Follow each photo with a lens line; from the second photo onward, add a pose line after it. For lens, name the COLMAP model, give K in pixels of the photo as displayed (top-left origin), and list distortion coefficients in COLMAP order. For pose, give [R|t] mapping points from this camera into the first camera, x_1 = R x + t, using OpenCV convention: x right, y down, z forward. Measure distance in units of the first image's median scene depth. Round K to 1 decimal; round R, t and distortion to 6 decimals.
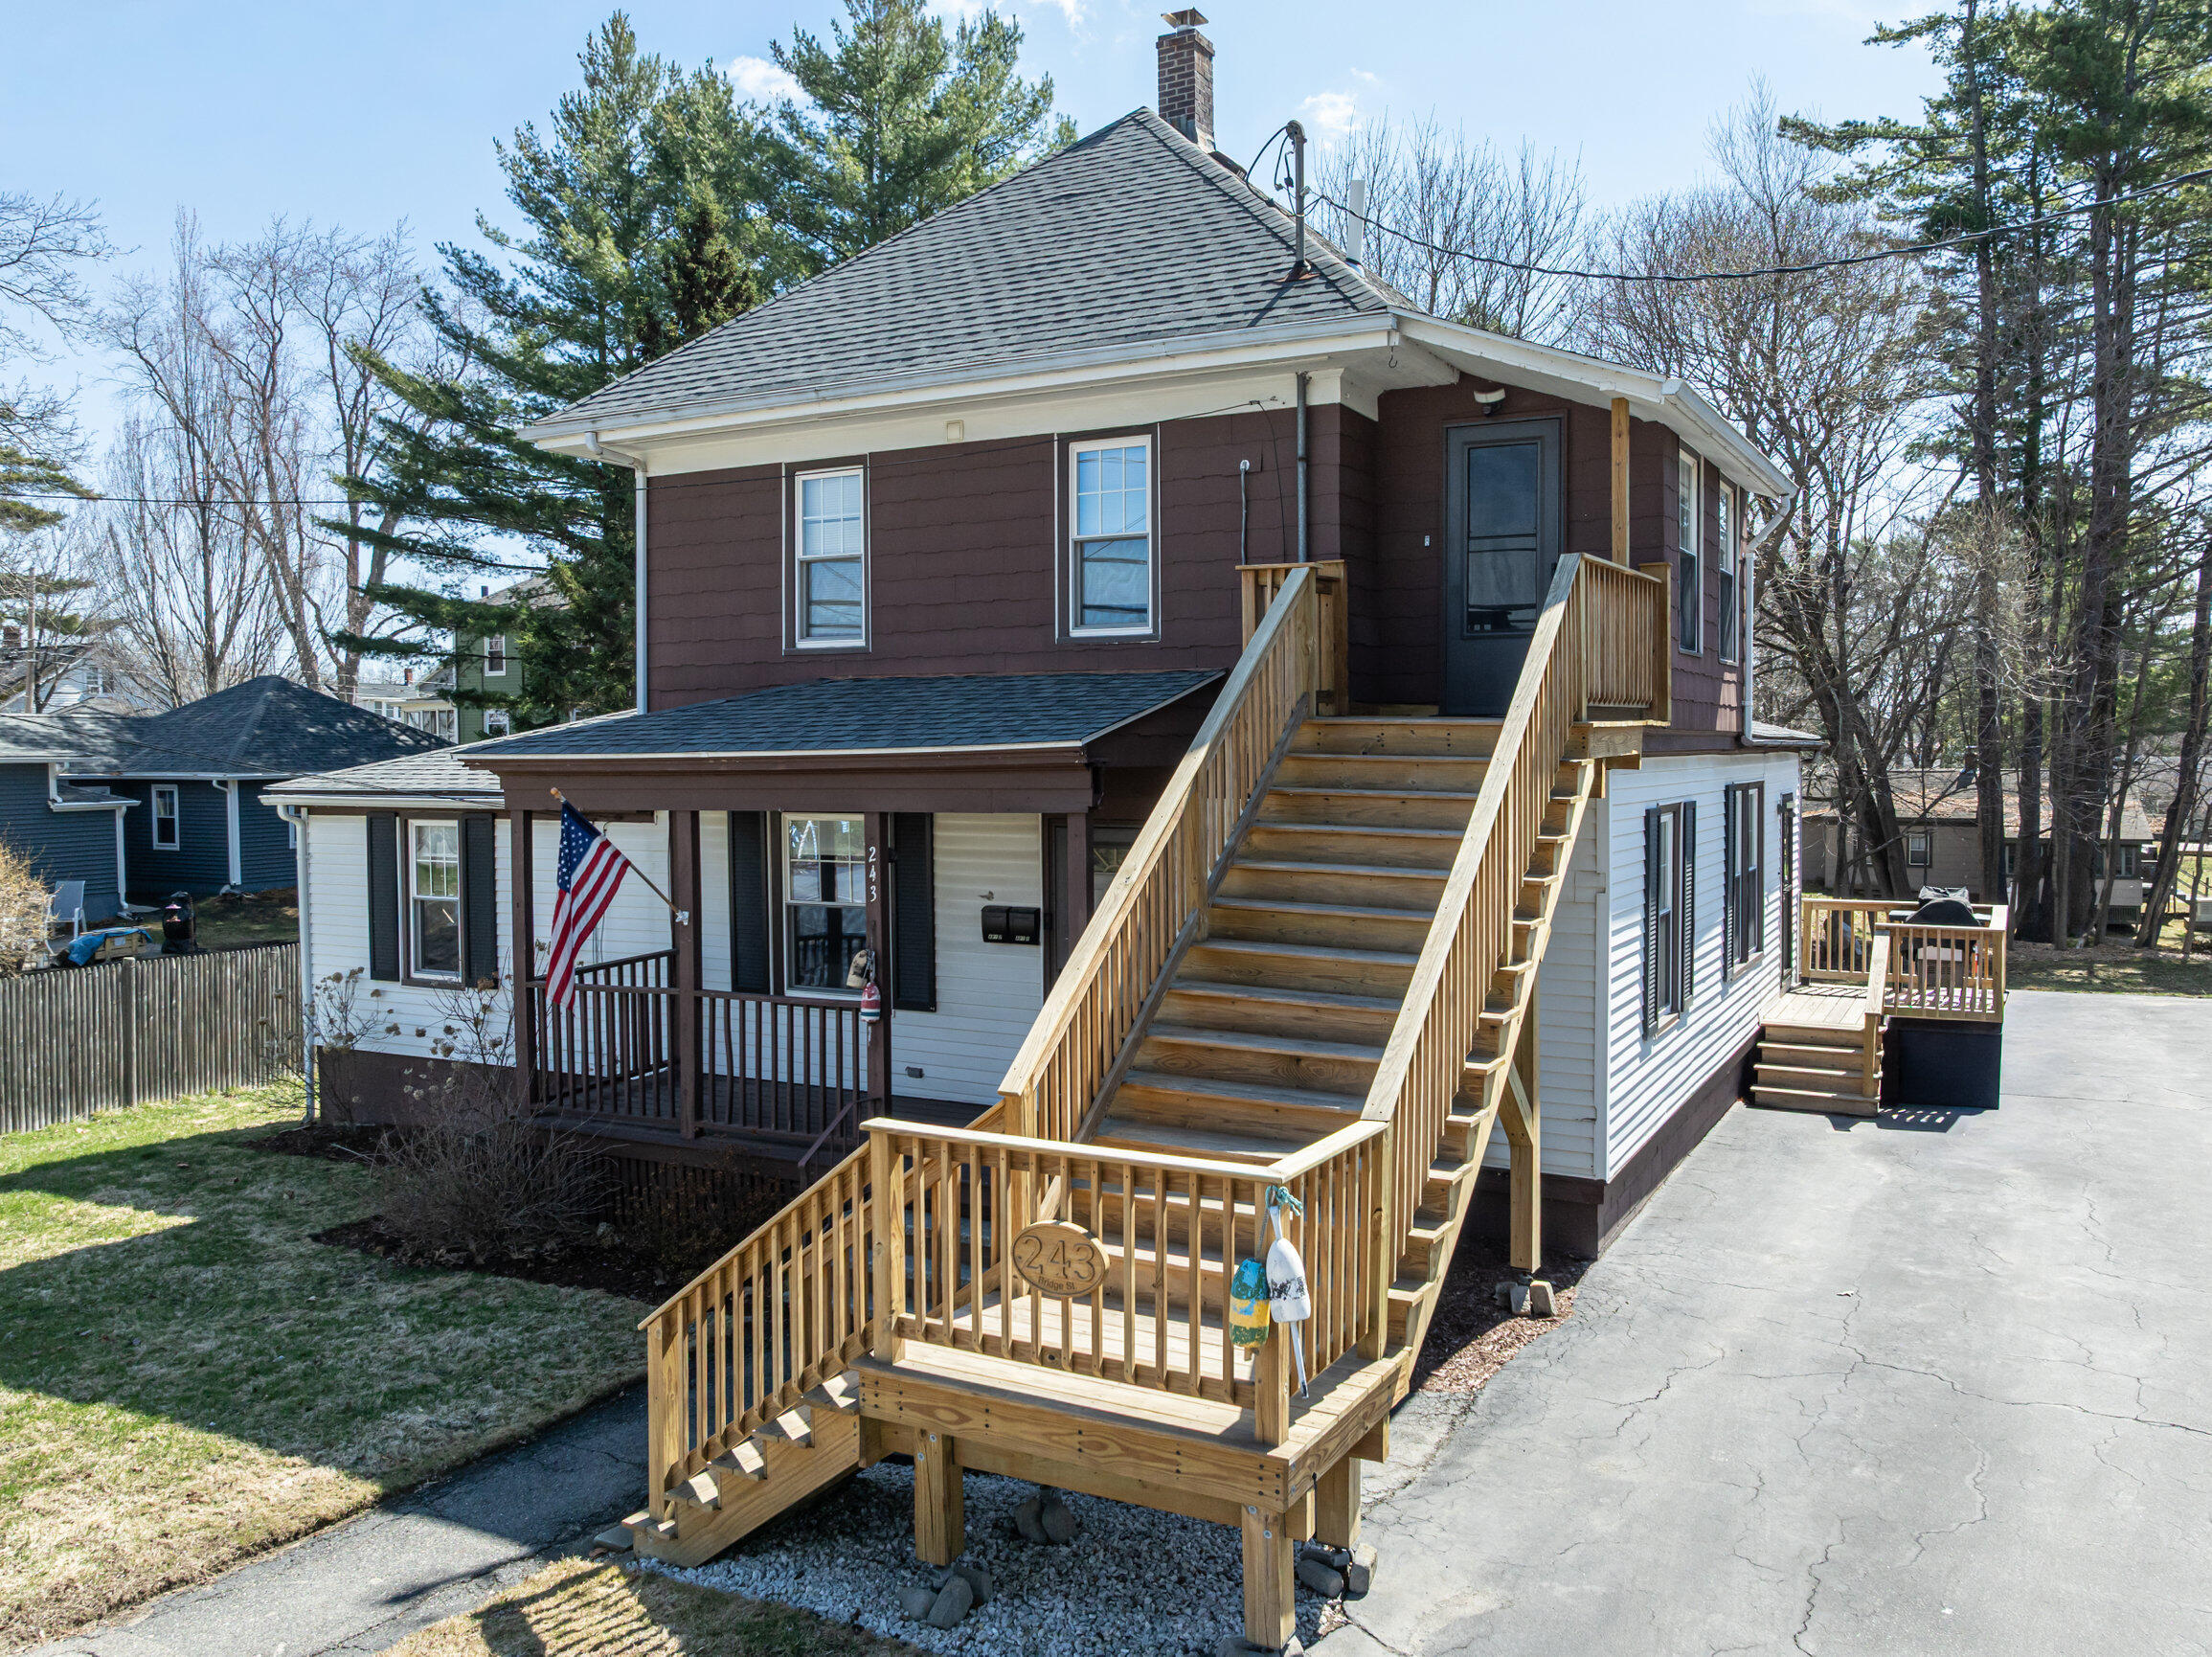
lens RADIAL K [[1661.0, 0, 1106.7], [0, 1661.0, 813.9], [0, 0, 1]] dist [-0.039093, 0.005567]
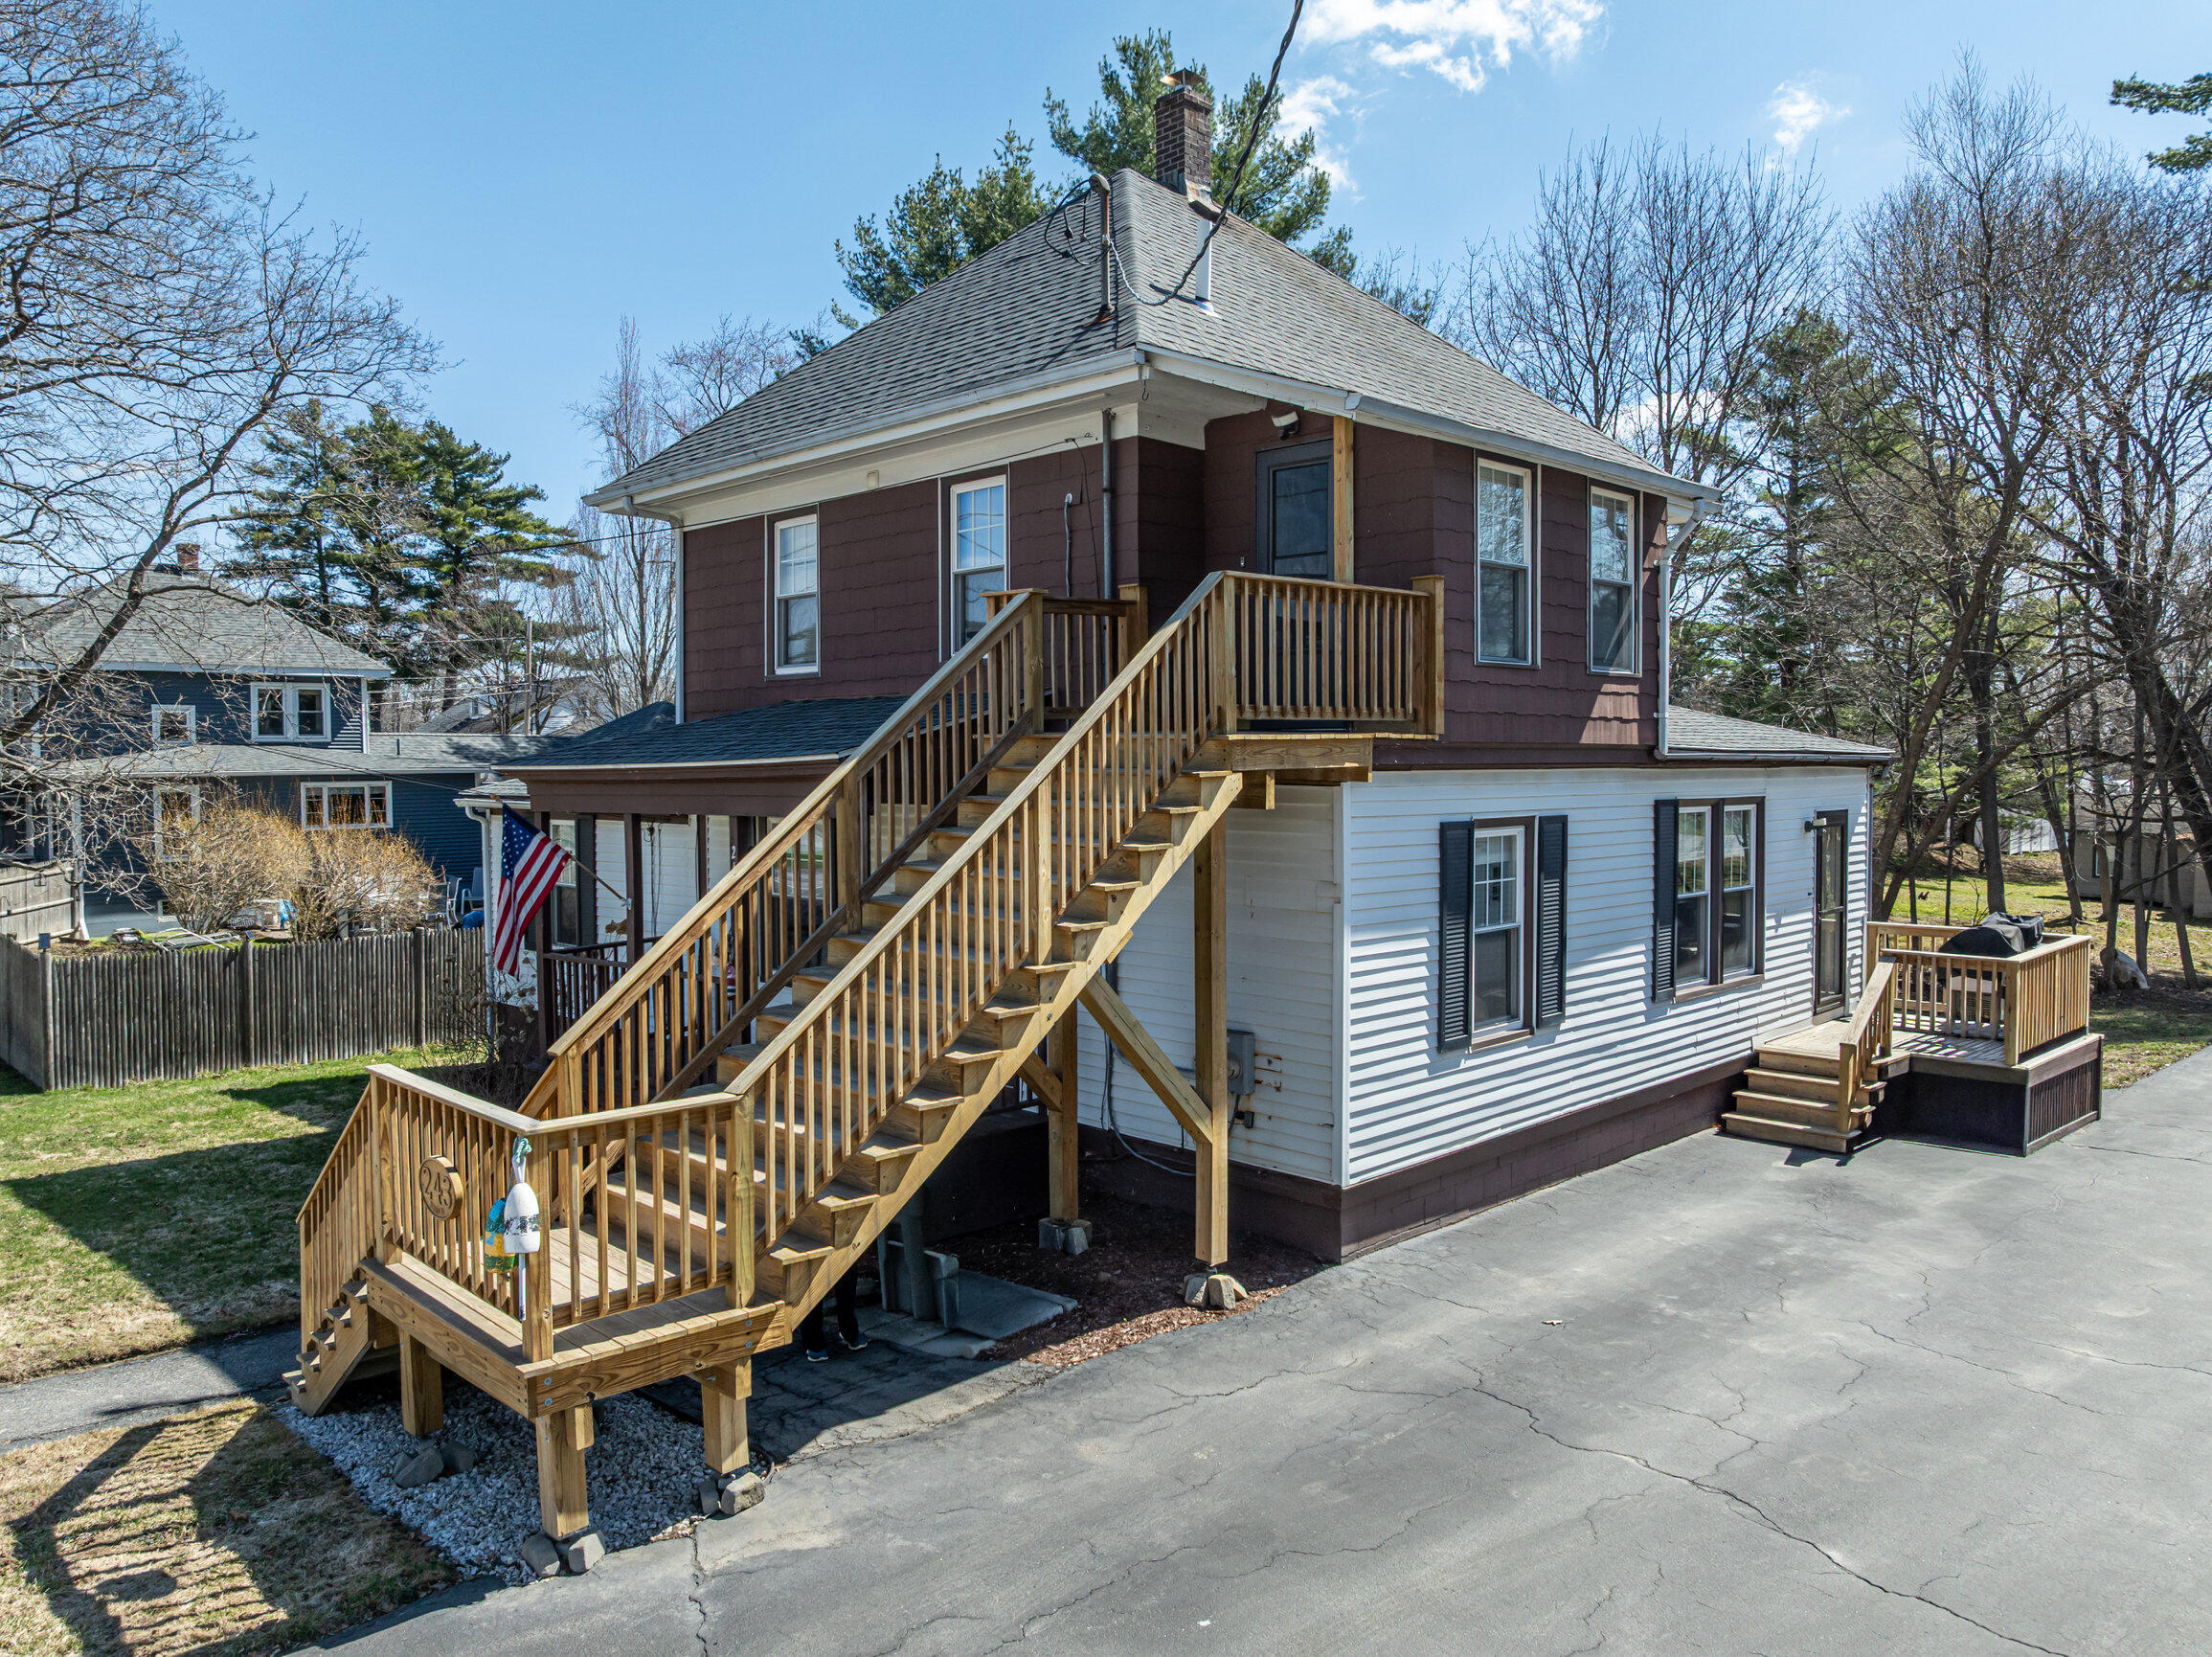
lens RADIAL K [[1544.5, 0, 1106.0], [0, 1544.5, 828.5], [0, 0, 1]] dist [-0.037644, 0.008233]
pose [[0.953934, 0.013668, -0.299705, 0.427996], [-0.012889, 0.999906, 0.004574, -0.000544], [0.299739, -0.000500, 0.954021, 0.051898]]
